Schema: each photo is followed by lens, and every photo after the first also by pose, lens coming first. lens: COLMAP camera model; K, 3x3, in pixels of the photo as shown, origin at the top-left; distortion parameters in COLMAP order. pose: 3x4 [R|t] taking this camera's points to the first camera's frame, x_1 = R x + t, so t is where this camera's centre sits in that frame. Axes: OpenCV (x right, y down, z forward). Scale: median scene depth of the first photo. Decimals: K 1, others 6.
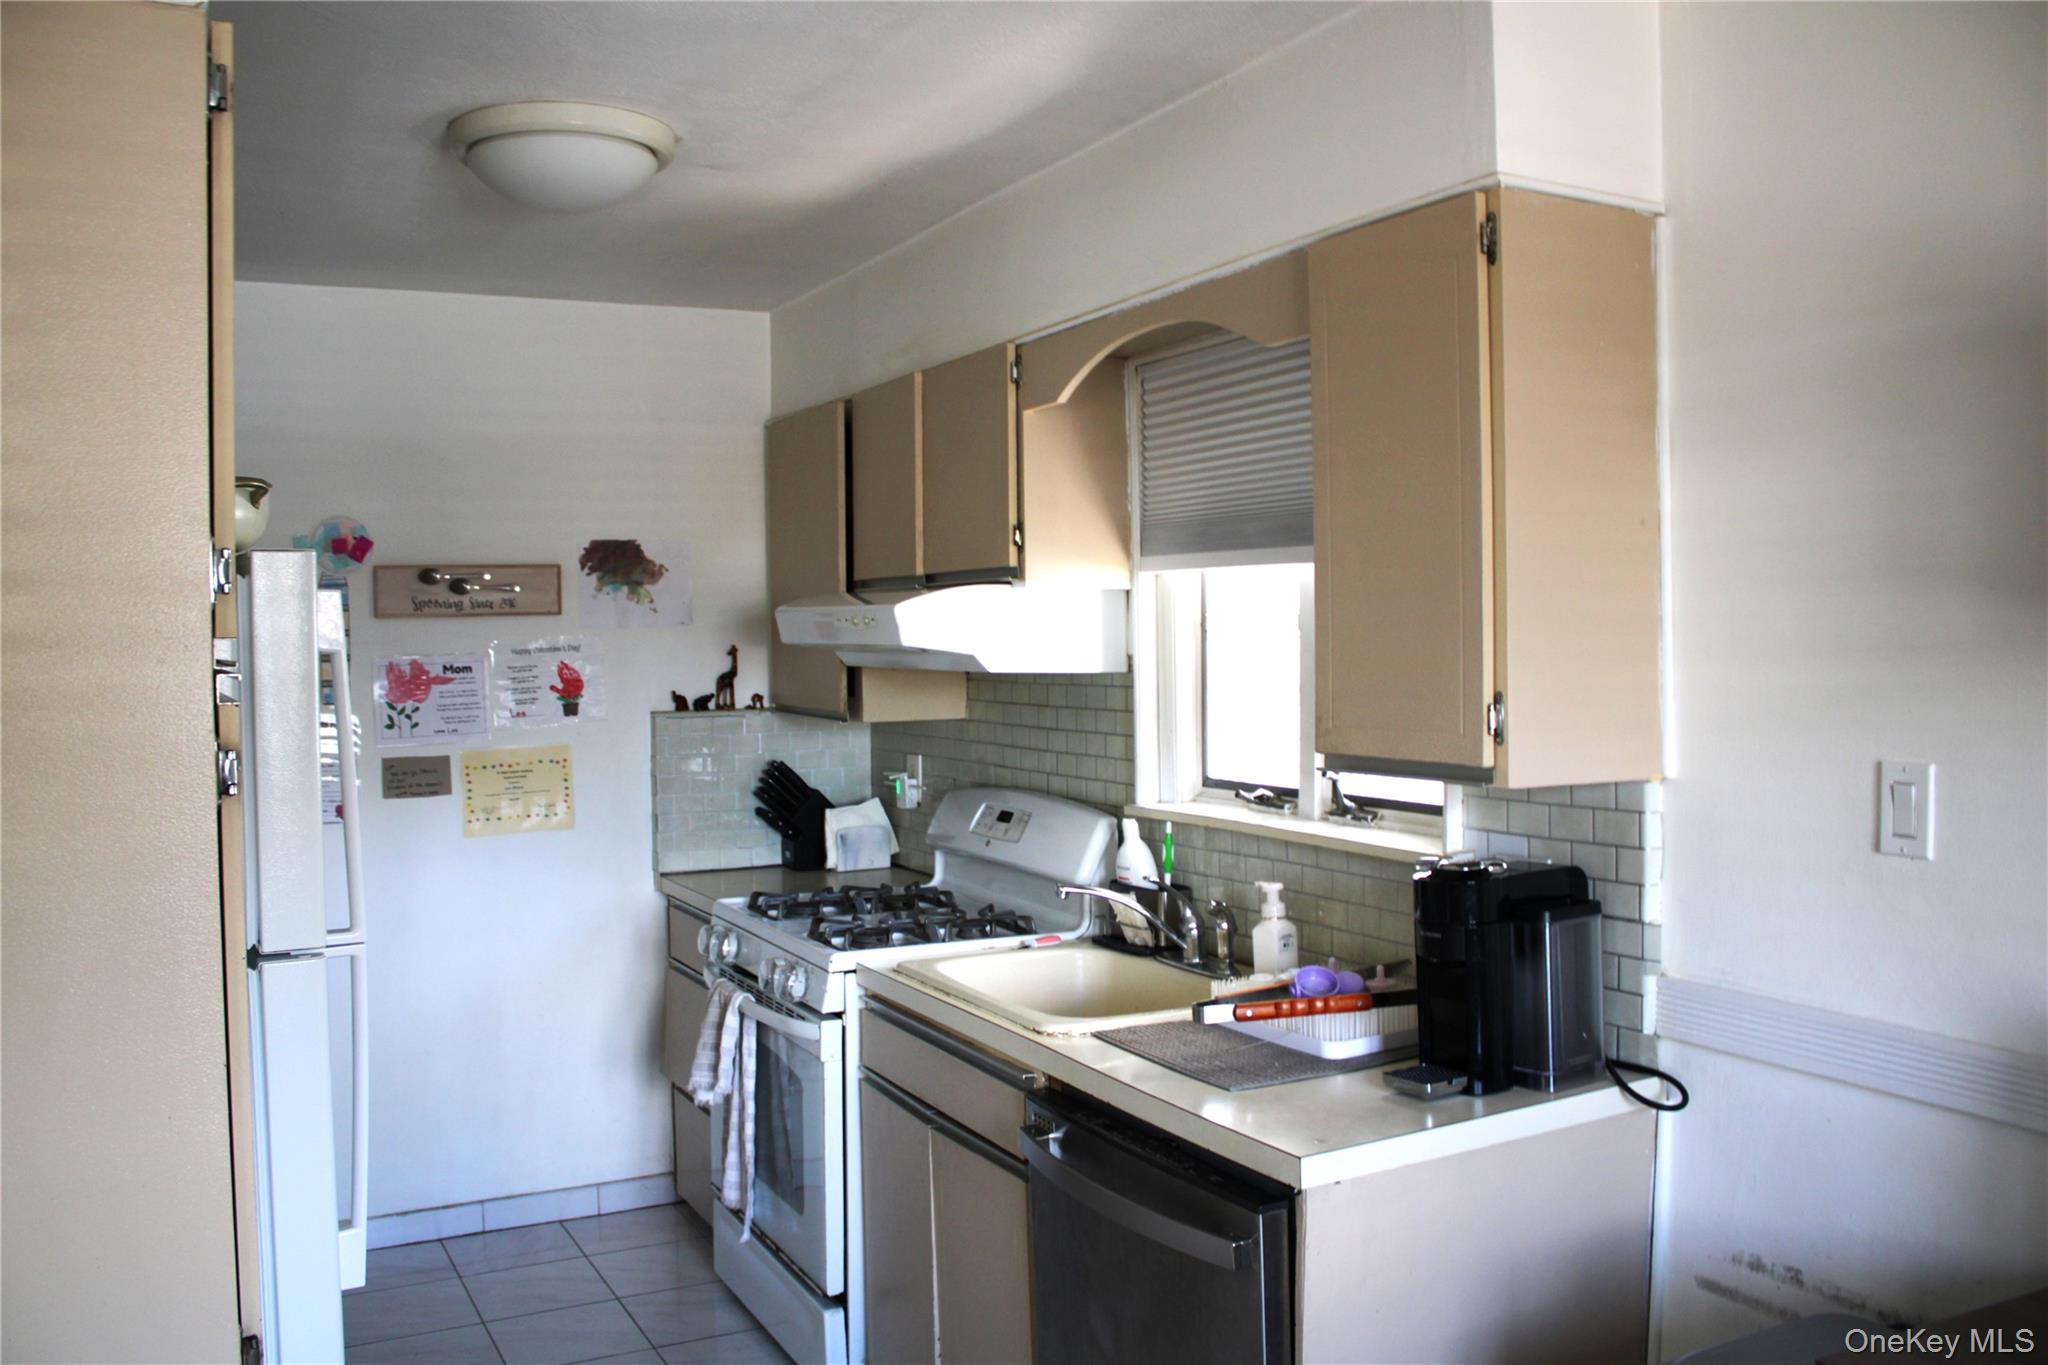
lens RADIAL K [[1711.3, 0, 1024.0], [0, 1711.3, 682.5], [0, 0, 1]] dist [-0.151969, 0.148333]
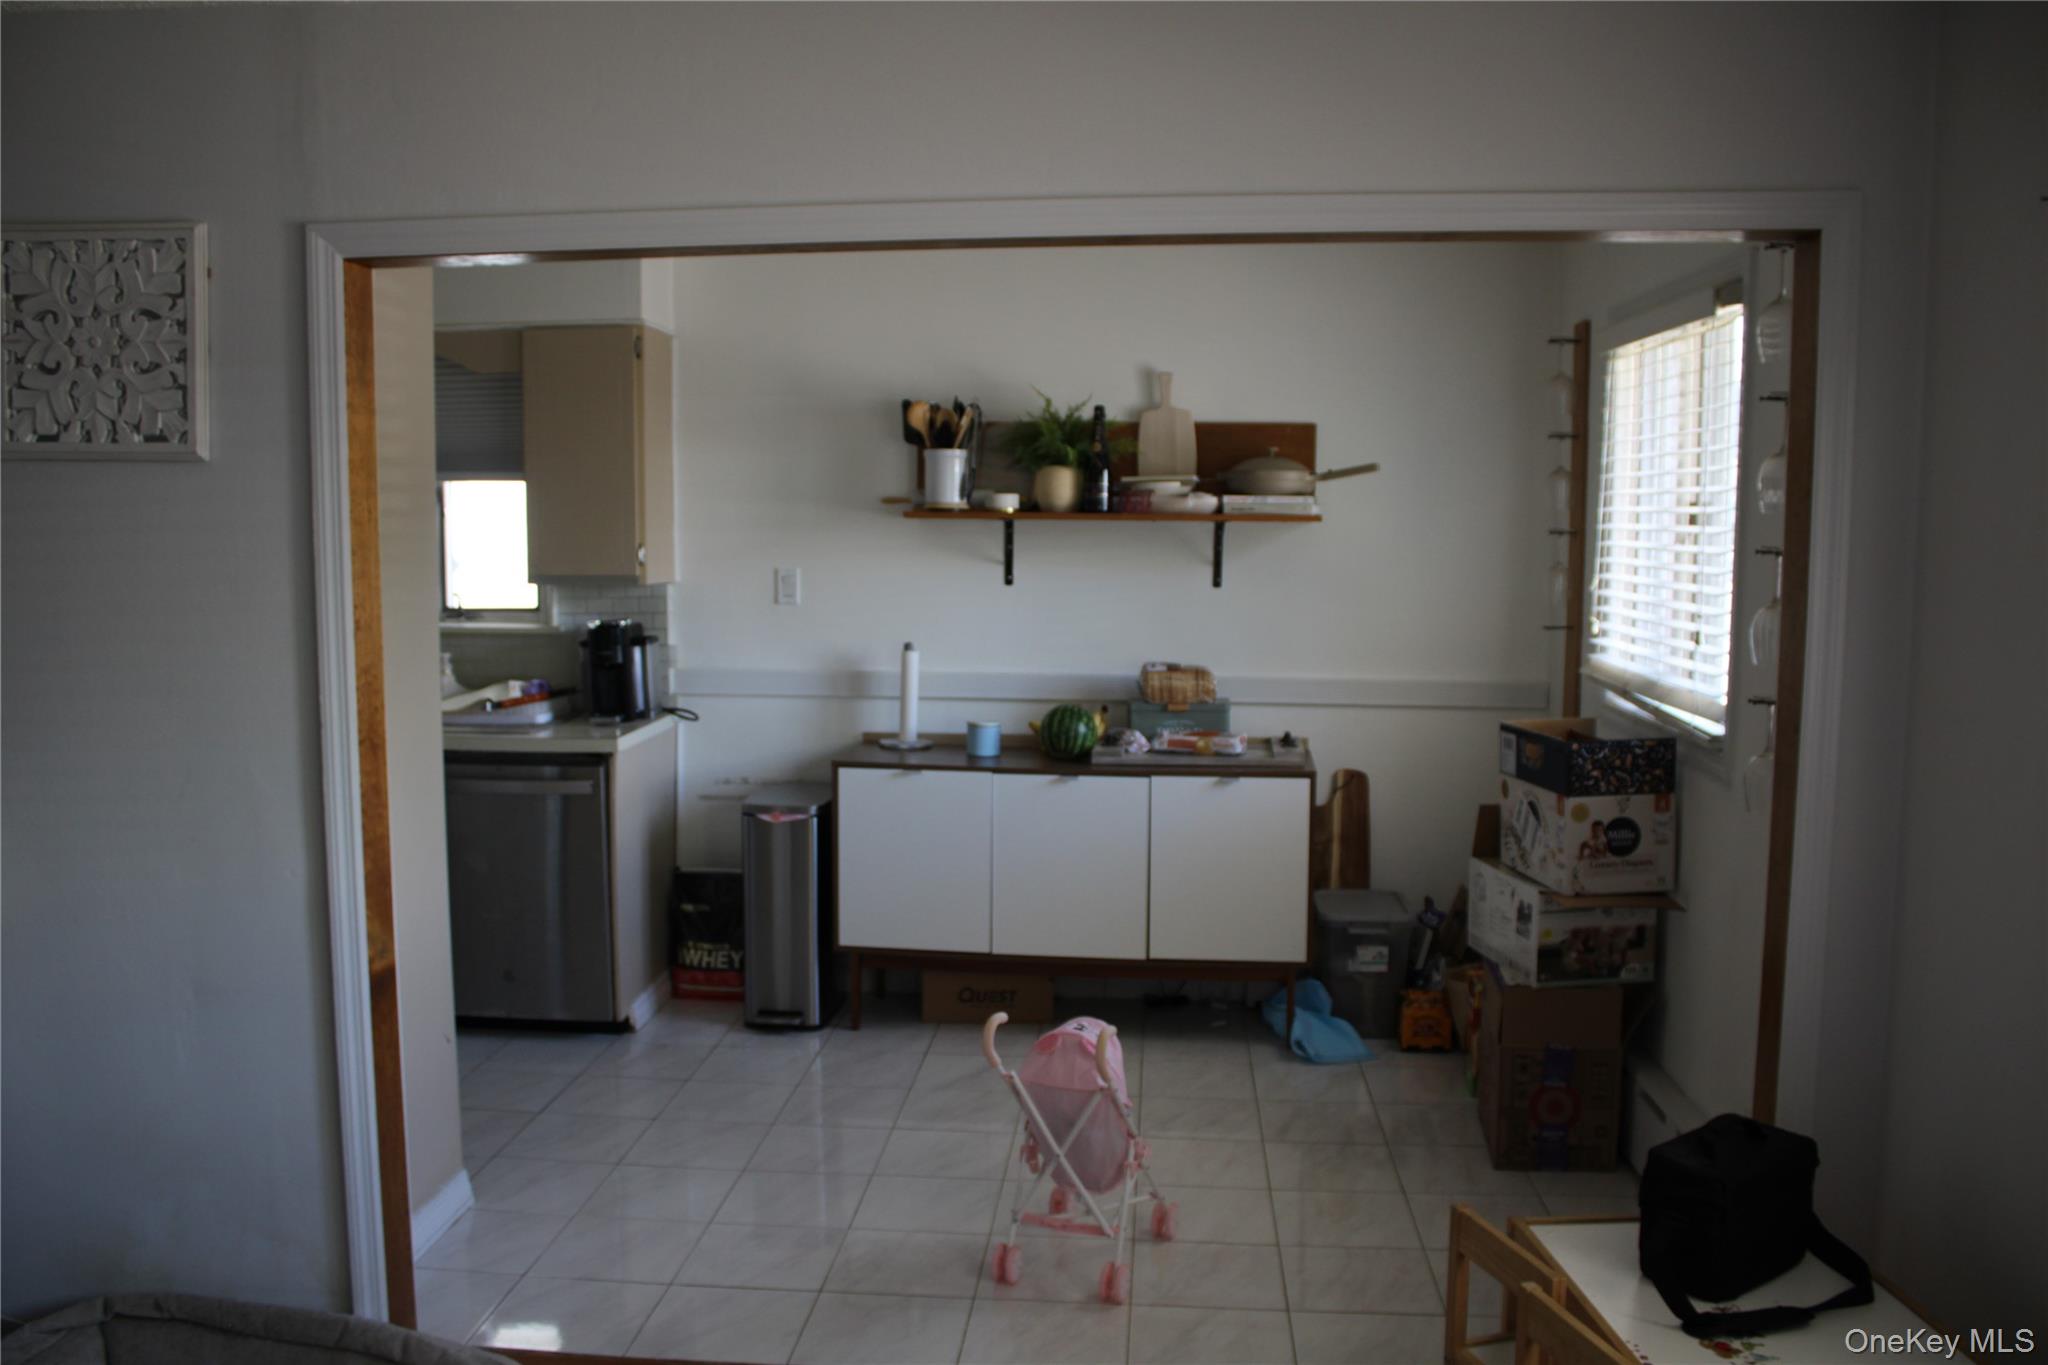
lens RADIAL K [[1711.3, 0, 1024.0], [0, 1711.3, 682.5], [0, 0, 1]] dist [-0.151969, 0.148333]
pose [[0.549543, -0.072032, 0.832355, -0.700606], [0.021340, 0.997161, 0.072205, 0.019471], [-0.835193, -0.021918, 0.549520, -0.367849]]
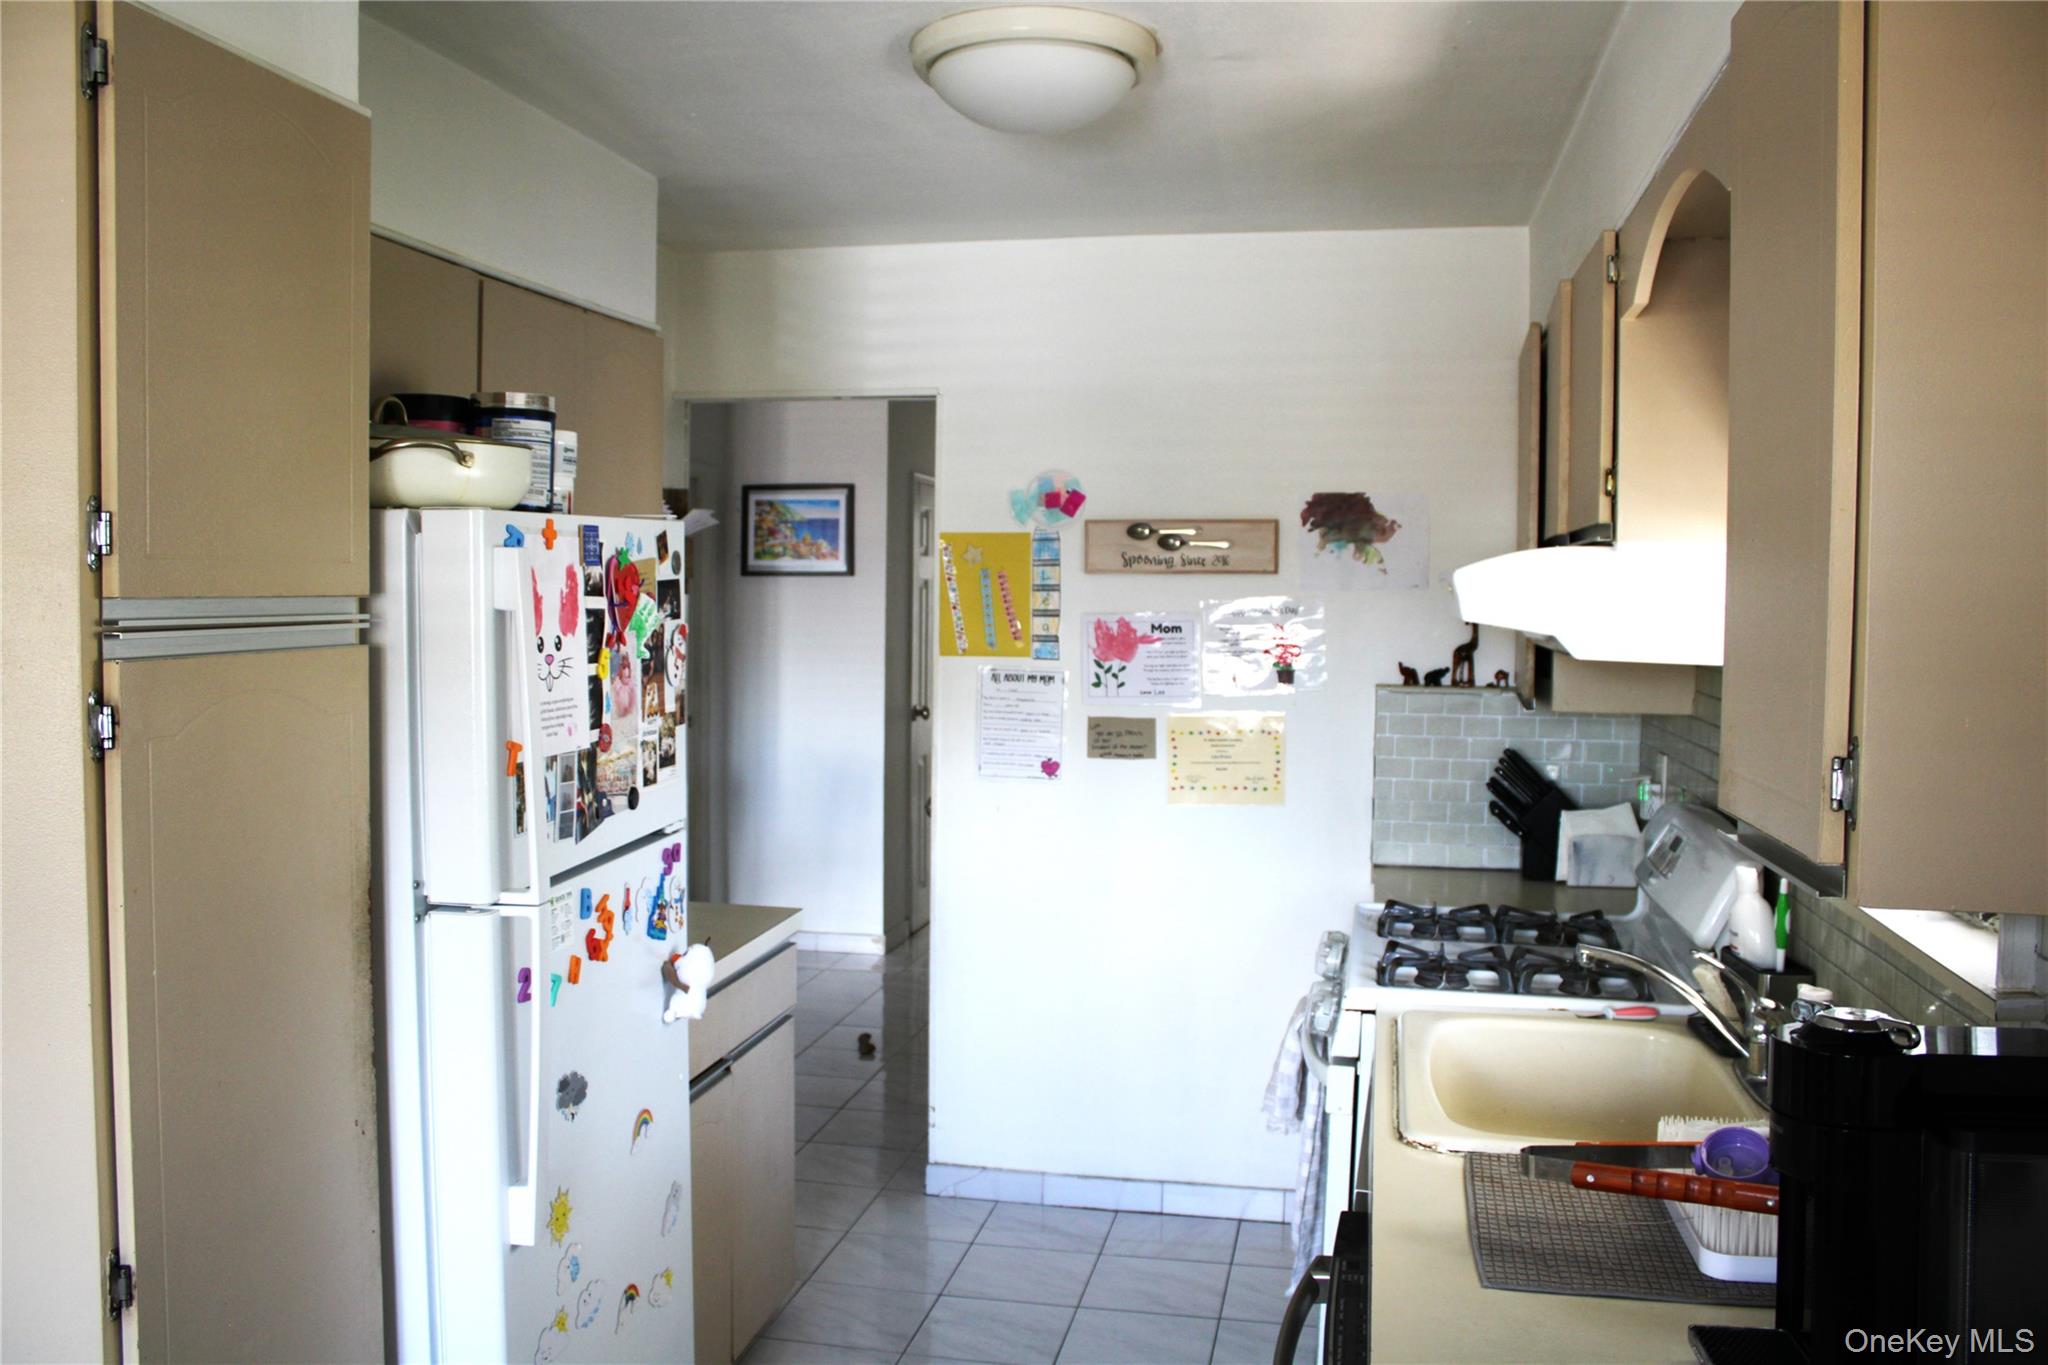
lens RADIAL K [[1711.3, 0, 1024.0], [0, 1711.3, 682.5], [0, 0, 1]] dist [-0.151969, 0.148333]
pose [[0.777336, 0.055299, -0.626650, 0.210434], [-0.039125, 0.998450, 0.039576, -0.012653], [0.627868, -0.006246, 0.778295, 0.193845]]
